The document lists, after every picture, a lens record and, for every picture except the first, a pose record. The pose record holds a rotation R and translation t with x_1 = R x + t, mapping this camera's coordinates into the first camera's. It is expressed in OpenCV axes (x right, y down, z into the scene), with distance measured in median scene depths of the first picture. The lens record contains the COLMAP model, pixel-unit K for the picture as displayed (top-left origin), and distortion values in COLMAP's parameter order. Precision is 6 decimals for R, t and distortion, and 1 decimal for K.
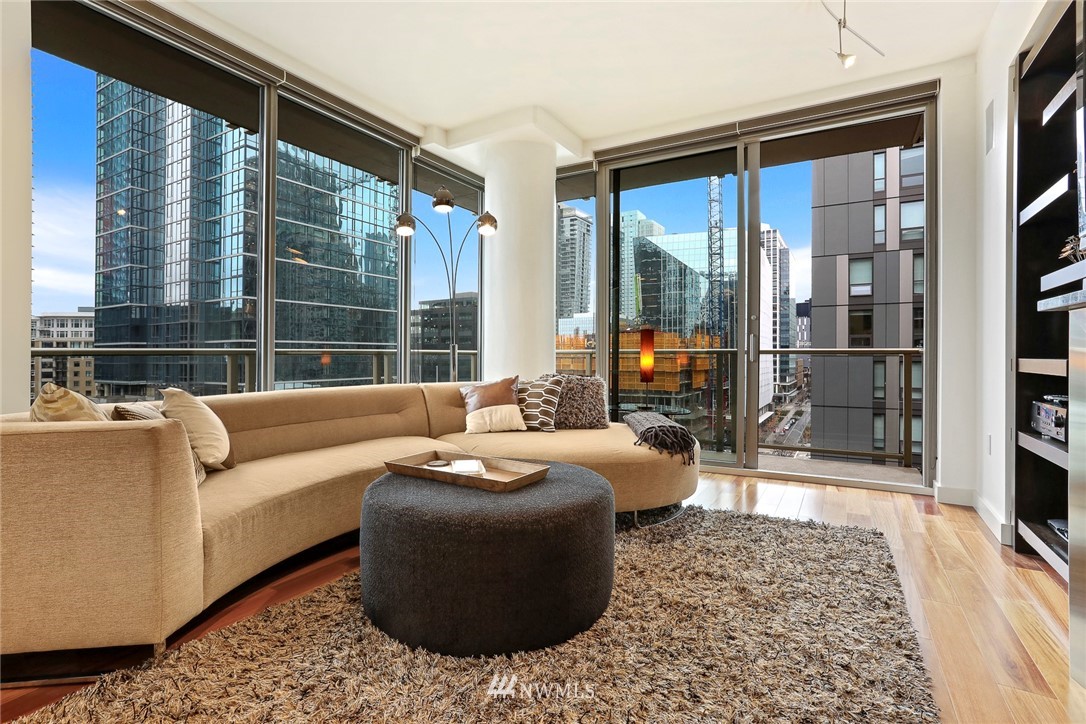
lens RADIAL K [[531.2, 0, 552.3], [0, 531.2, 349.9], [0, 0, 1]] dist [-0.046982, 0.033324]
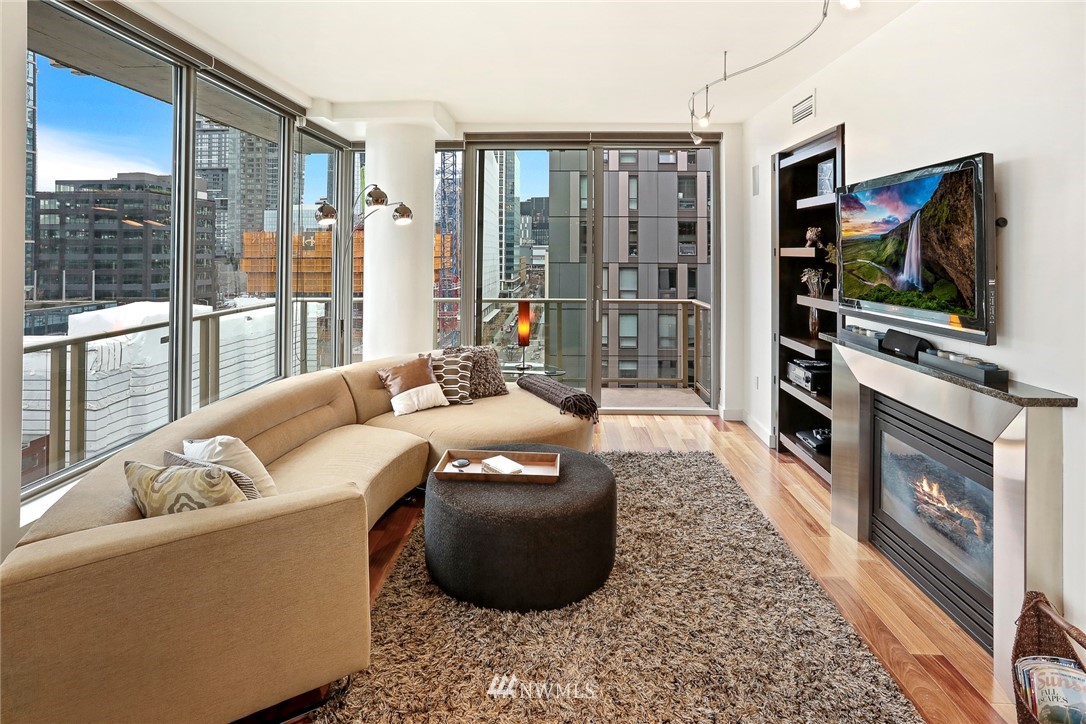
lens RADIAL K [[563.1, 0, 550.9], [0, 563.1, 232.9], [0, 0, 1]] dist [-0.027935, 0.000347]
pose [[0.880597, 0.016250, 0.473588, -0.054007], [-0.005784, 0.999706, -0.023548, -0.023792], [-0.473831, 0.017997, 0.880432, -0.020565]]
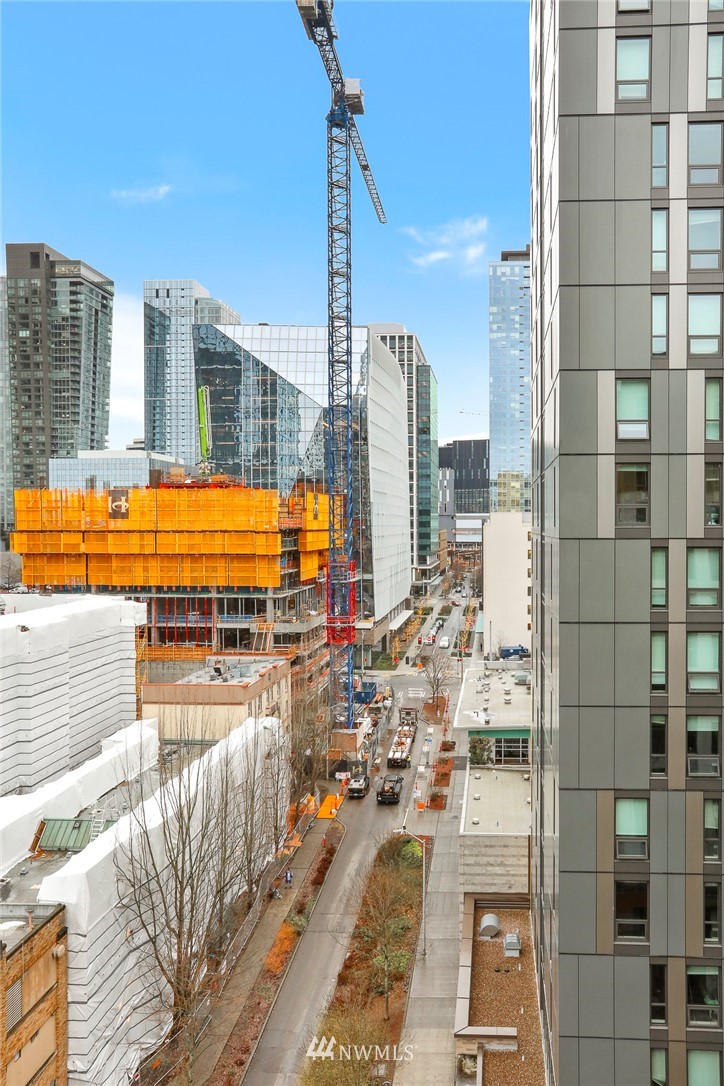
lens RADIAL K [[832.8, 0, 461.4], [0, 832.8, 538.5], [0, 0, 1]] dist [-0.011008, -0.000024]
pose [[0.888438, -0.009095, 0.458907, -0.036248], [-0.004349, 0.999592, 0.028232, -0.014525], [-0.458977, -0.027078, 0.888035, 0.227226]]
